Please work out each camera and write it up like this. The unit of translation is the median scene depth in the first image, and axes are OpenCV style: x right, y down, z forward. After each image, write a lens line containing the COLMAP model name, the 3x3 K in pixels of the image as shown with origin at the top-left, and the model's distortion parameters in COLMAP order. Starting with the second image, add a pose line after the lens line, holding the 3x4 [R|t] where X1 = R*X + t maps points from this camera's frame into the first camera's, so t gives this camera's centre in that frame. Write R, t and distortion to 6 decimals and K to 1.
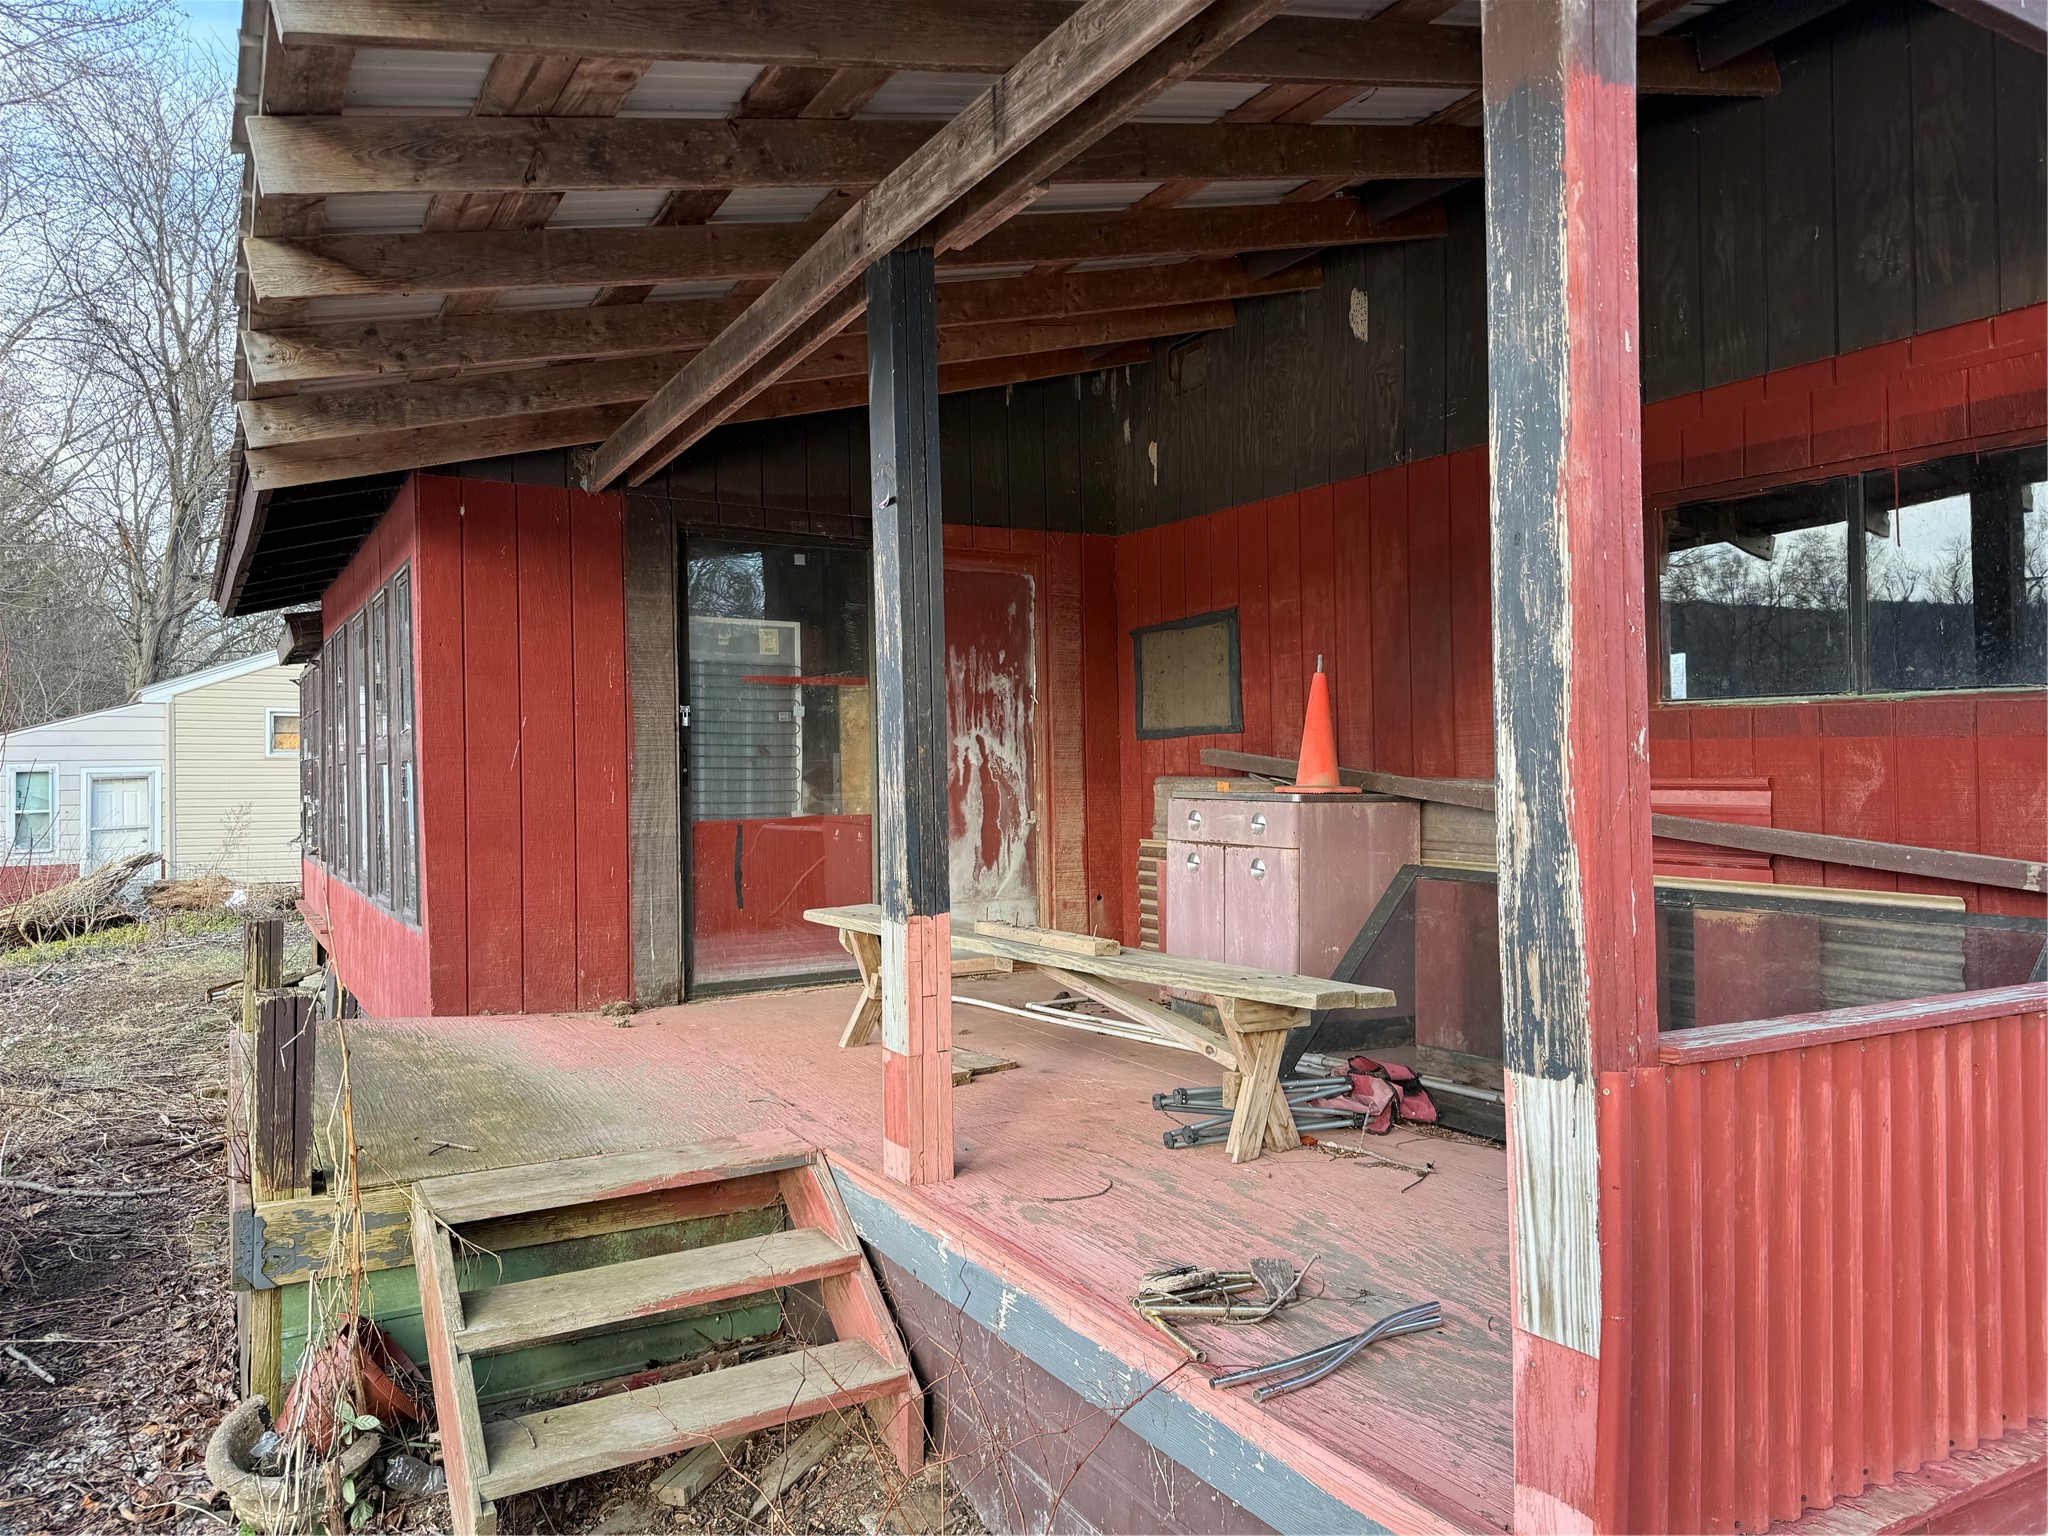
lens RADIAL K [[1442.8, 0, 1033.3], [0, 1442.8, 758.8], [0, 0, 1]] dist [0.021769, -0.026404]
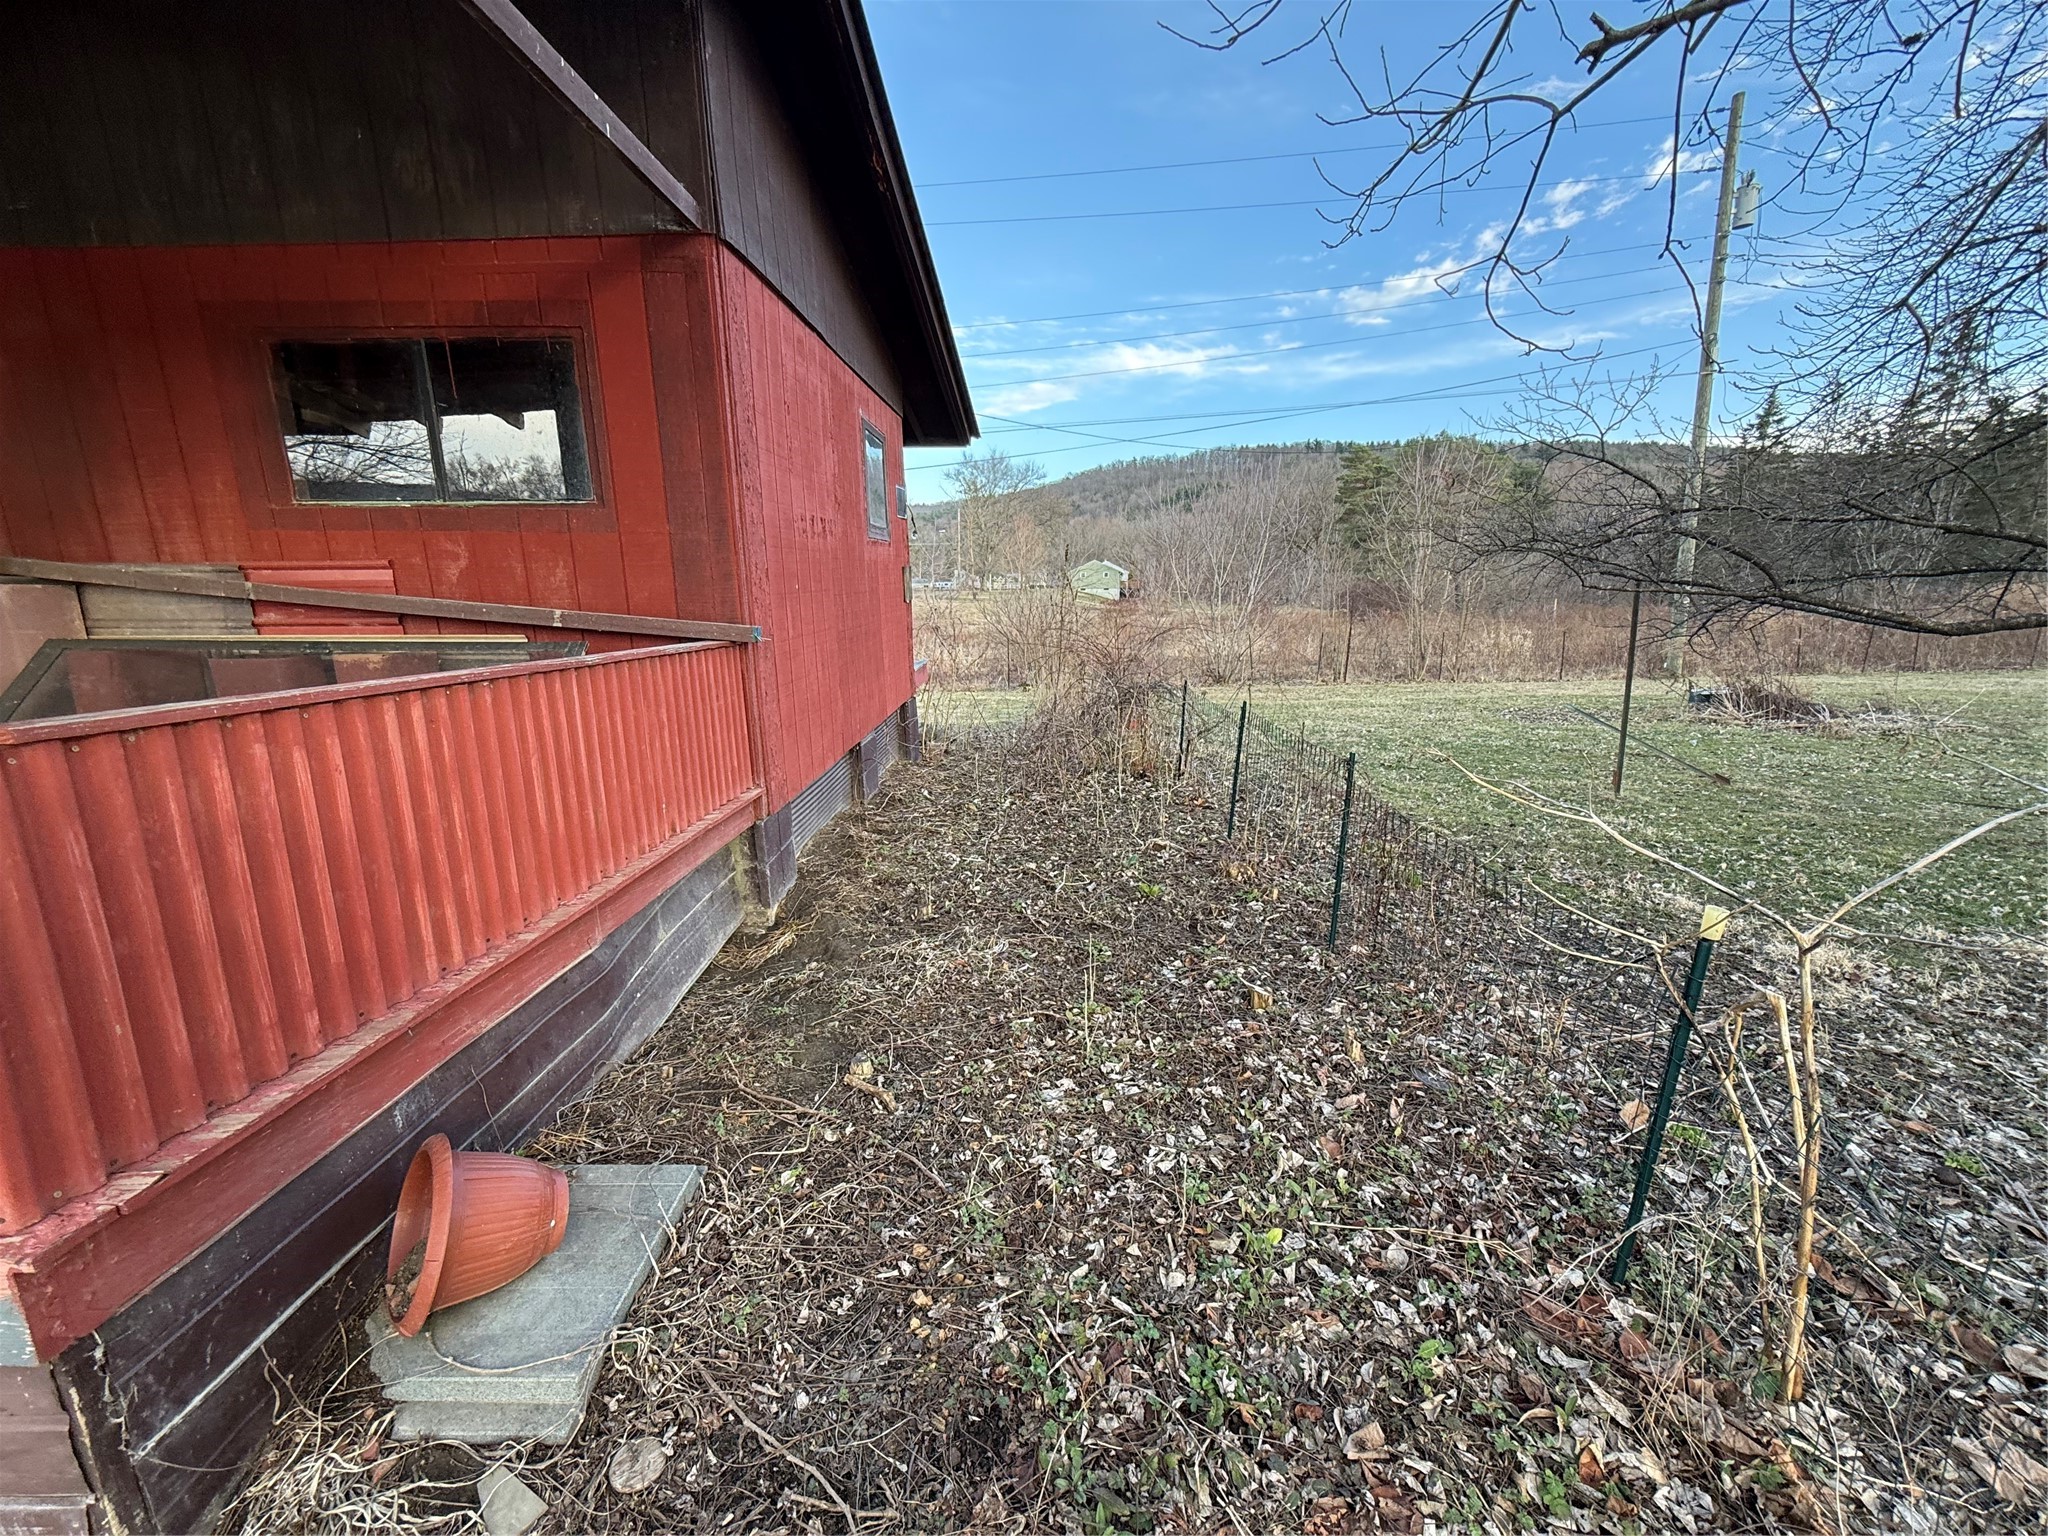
lens RADIAL K [[808.7, 0, 1028.7], [0, 808.7, 765.7], [0, 0, 1]] dist [0.000411, -0.000257]
pose [[0.528527, -0.174649, 0.830757, 0.182011], [-0.003704, 0.978125, 0.207987, 0.054446], [-0.848908, -0.113004, 0.516318, 0.043731]]
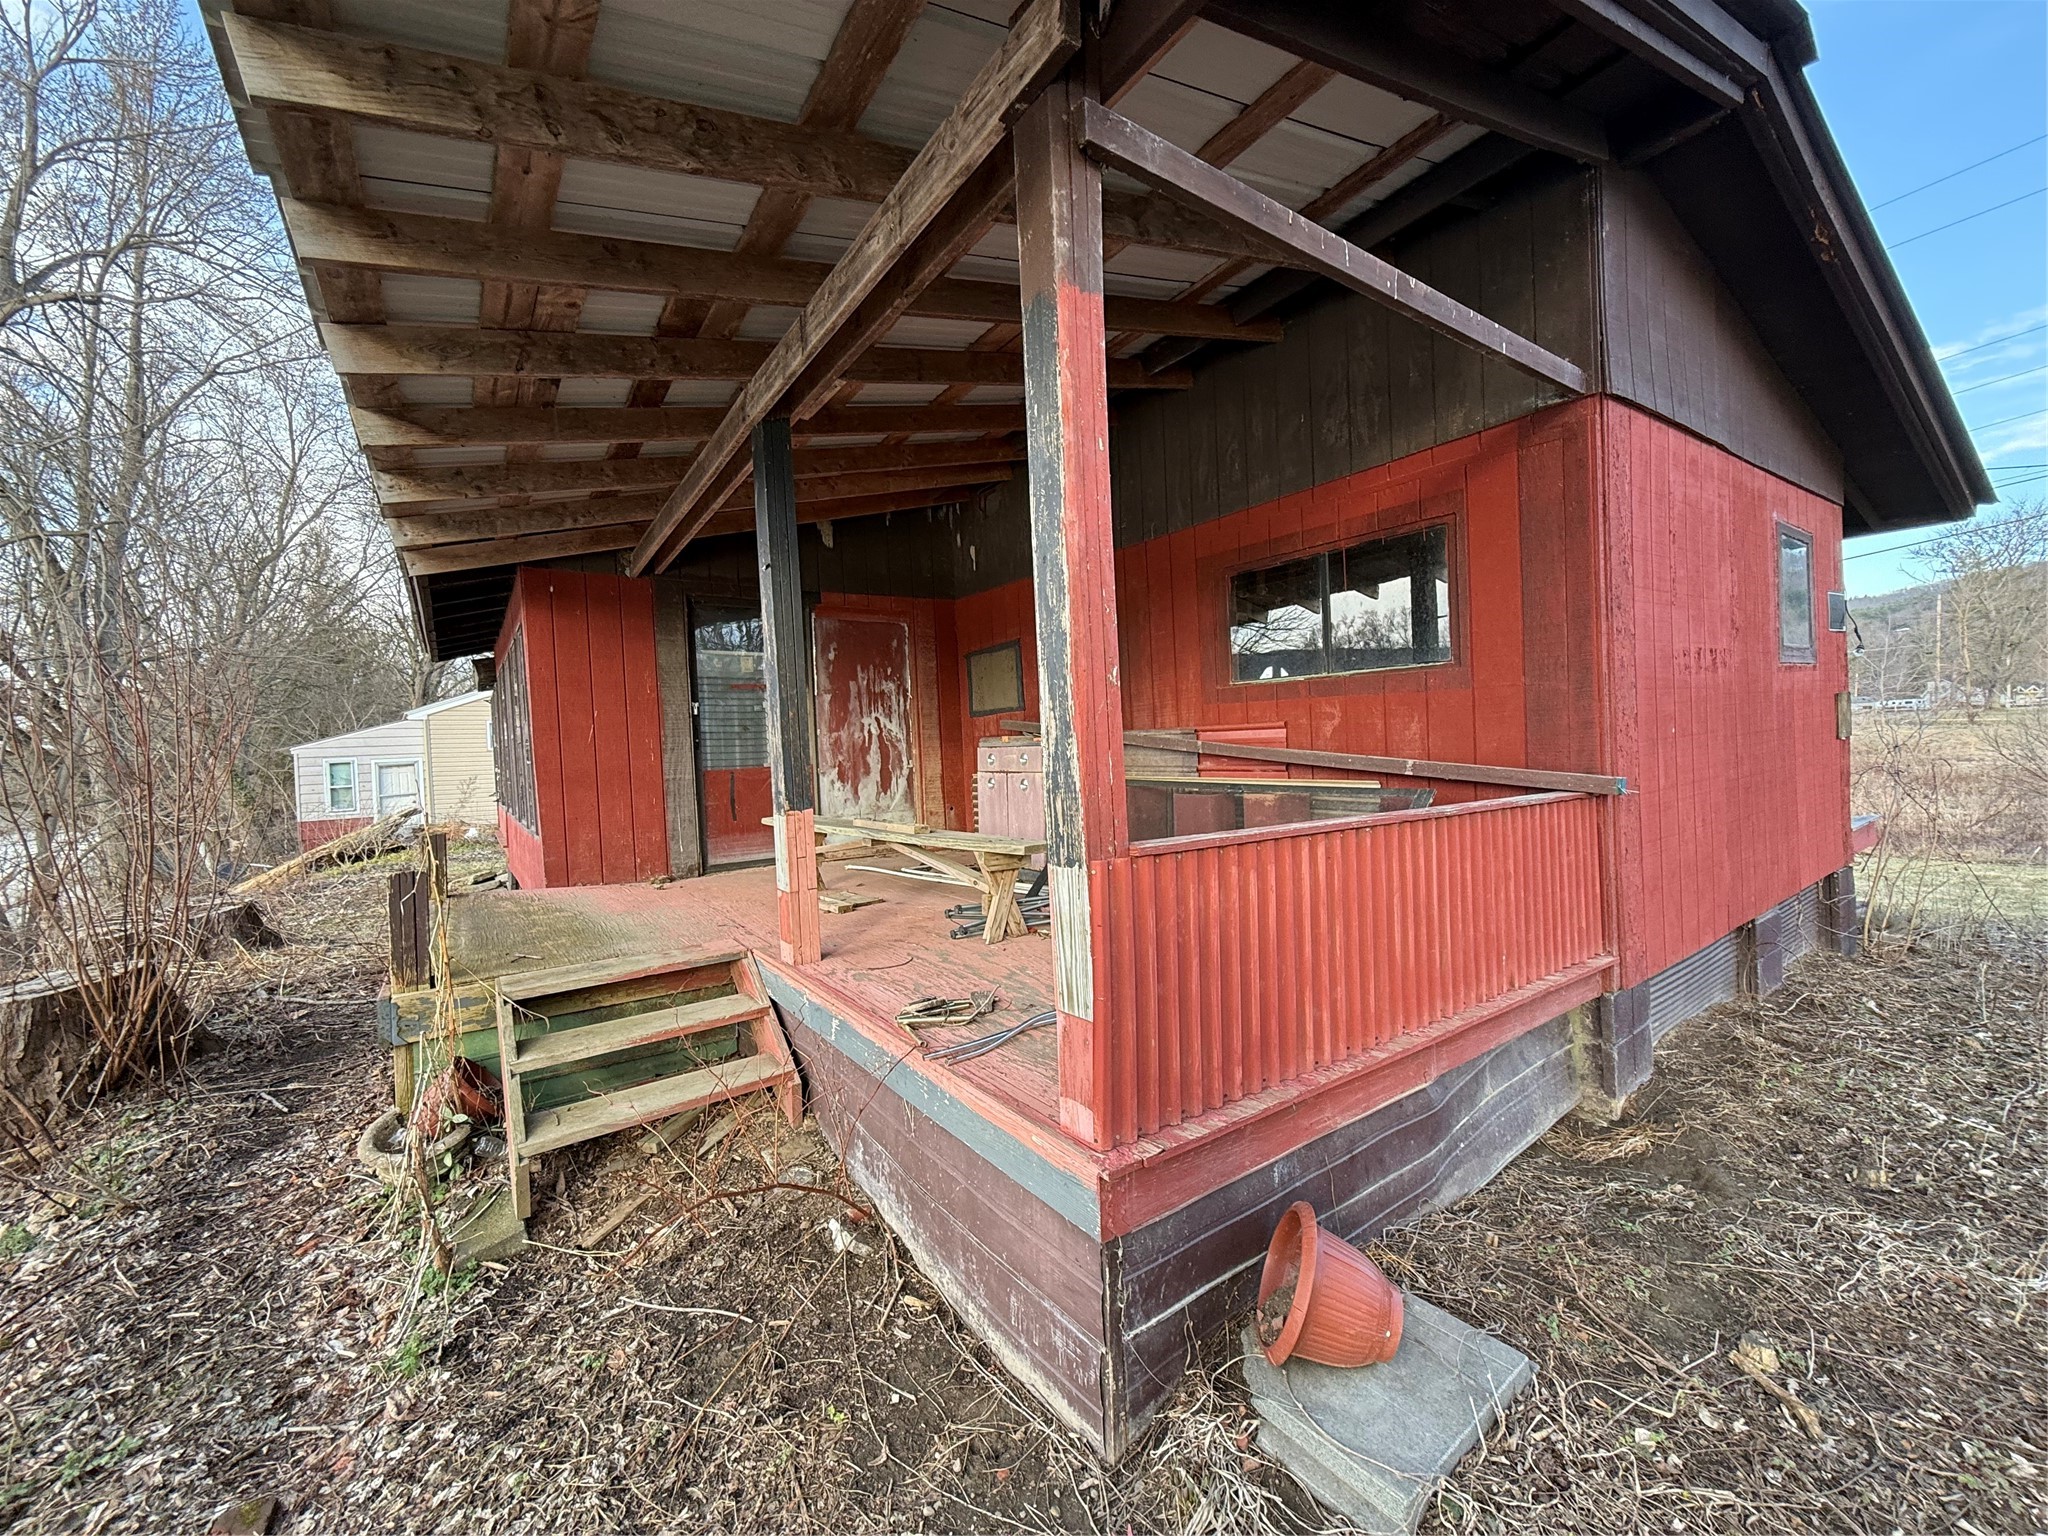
lens RADIAL K [[808.7, 0, 1028.7], [0, 808.7, 765.7], [0, 0, 1]] dist [0.000411, -0.000257]
pose [[0.995741, -0.030787, 0.086904, 0.120964], [0.028131, 0.999104, 0.031623, 0.034451], [-0.087799, -0.029044, 0.995715, 0.015574]]
